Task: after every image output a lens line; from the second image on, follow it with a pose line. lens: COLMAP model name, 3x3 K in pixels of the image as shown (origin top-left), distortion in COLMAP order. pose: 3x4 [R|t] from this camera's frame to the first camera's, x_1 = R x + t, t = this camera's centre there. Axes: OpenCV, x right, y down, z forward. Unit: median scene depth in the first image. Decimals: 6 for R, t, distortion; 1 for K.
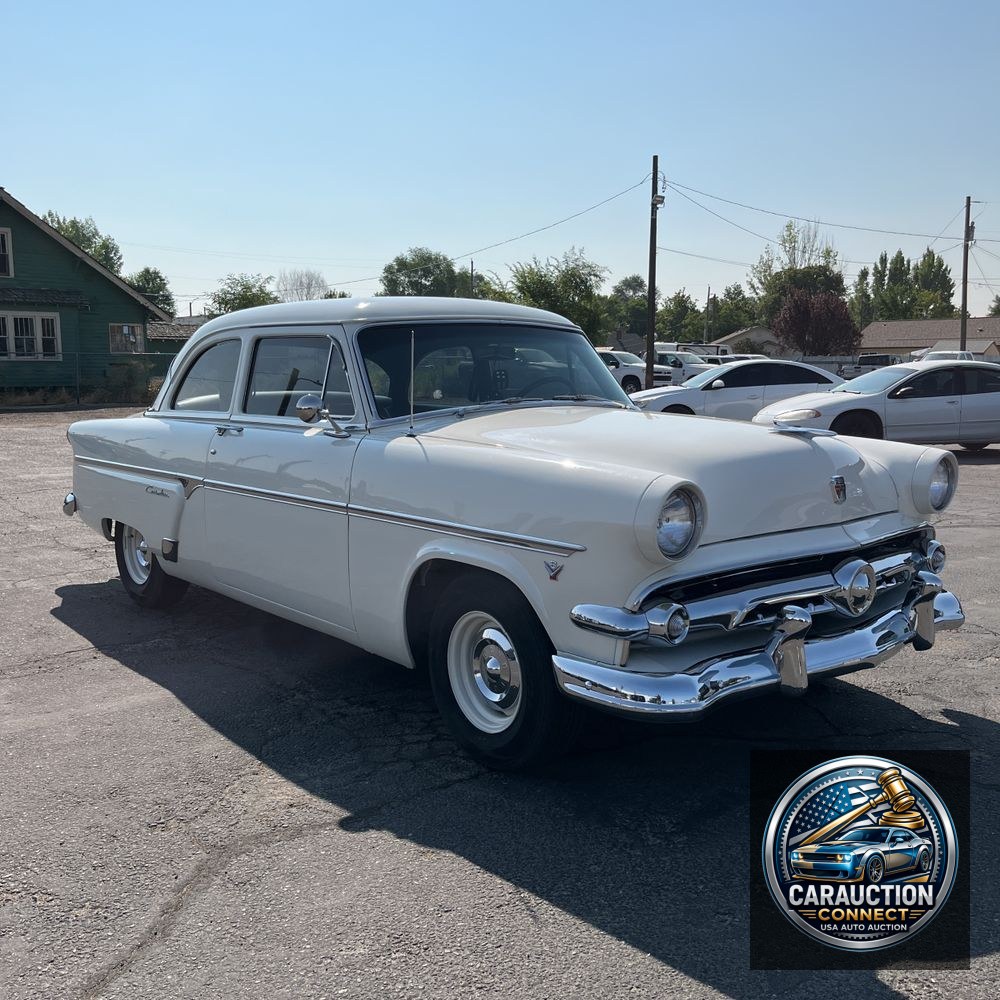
lens RADIAL K [[1034.3, 0, 496.9], [0, 1034.3, 493.1], [0, 0, 1]] dist [0.038650, -0.027345]
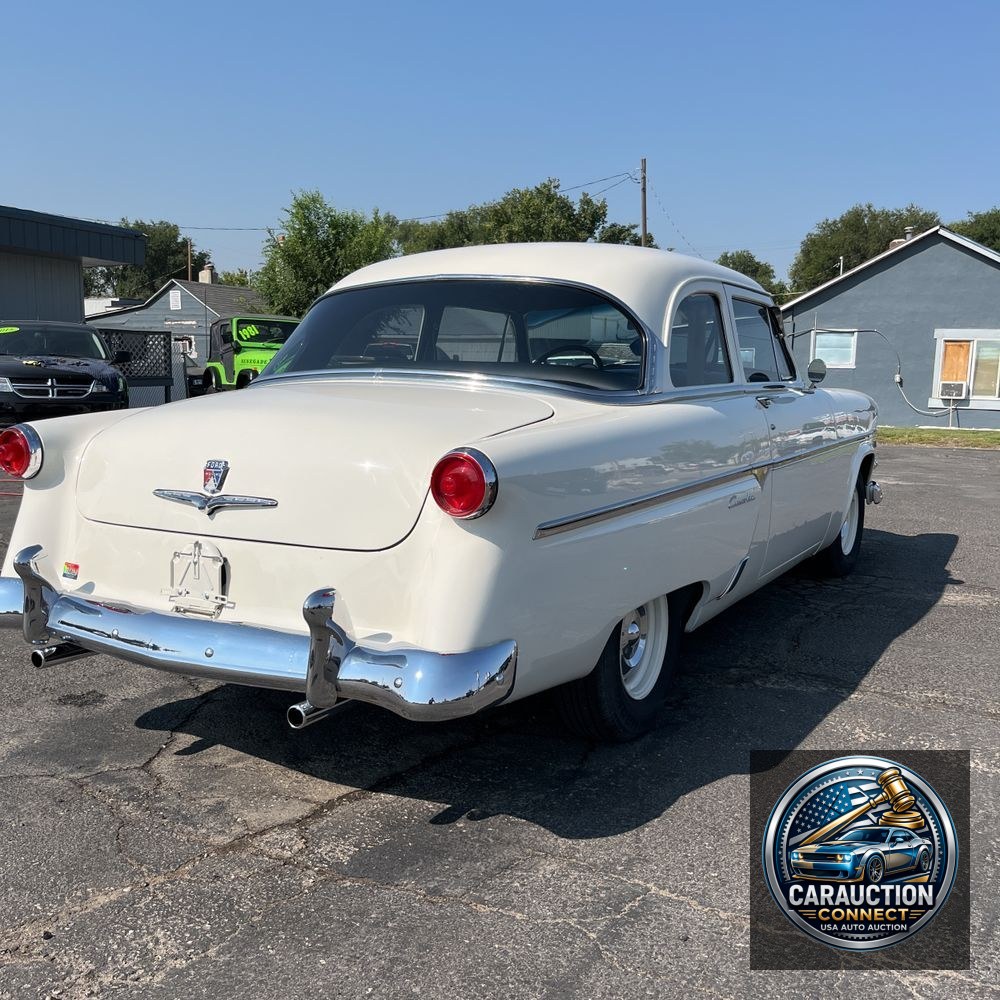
lens RADIAL K [[1034.3, 0, 496.9], [0, 1034.3, 493.1], [0, 0, 1]] dist [0.038650, -0.027345]
pose [[-0.338091, -0.119589, 0.933484, -0.890928], [0.104658, 0.980964, 0.163577, -0.133165], [-0.935276, 0.153000, -0.319139, 1.318305]]
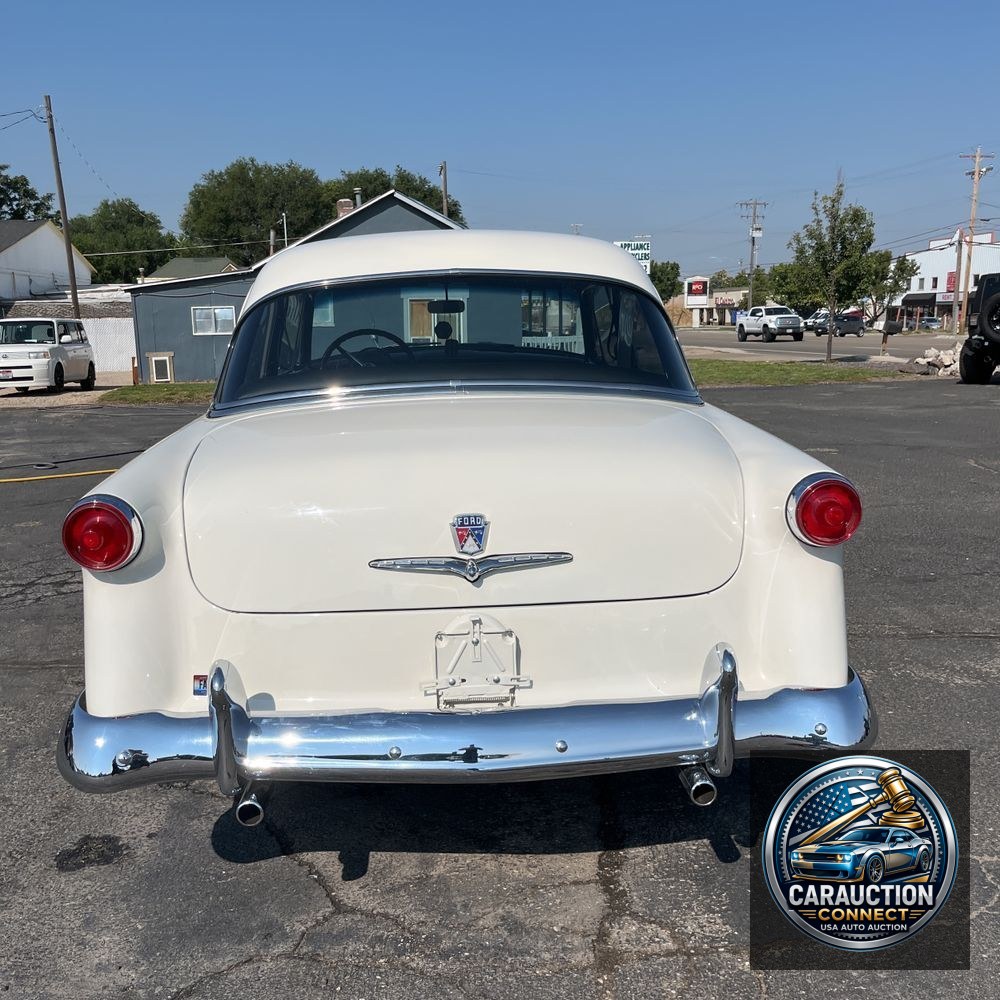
lens RADIAL K [[1034.3, 0, 496.9], [0, 1034.3, 493.1], [0, 0, 1]] dist [0.038650, -0.027345]
pose [[-0.795978, -0.088363, 0.598841, -0.616007], [0.092988, 0.959696, 0.265209, -0.199431], [-0.598140, 0.266786, -0.755681, 1.595149]]
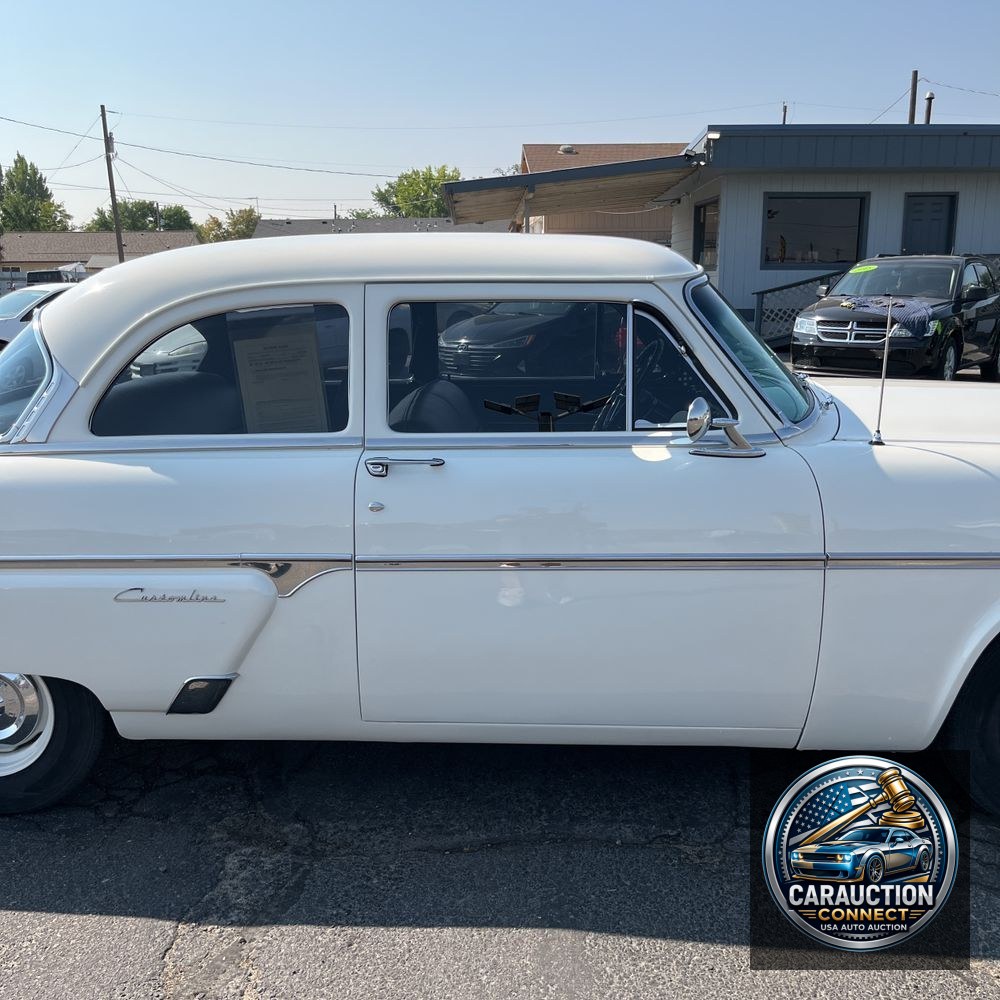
lens RADIAL K [[1046.9, 0, 500.0], [0, 1046.9, 500.0], [0, 0, 1]] dist [0.001960, 0.030387]
pose [[0.677373, -0.162325, 0.717507, -0.559024], [0.099457, 0.986604, 0.129311, -0.096929], [-0.728886, -0.016230, 0.684443, 0.488208]]
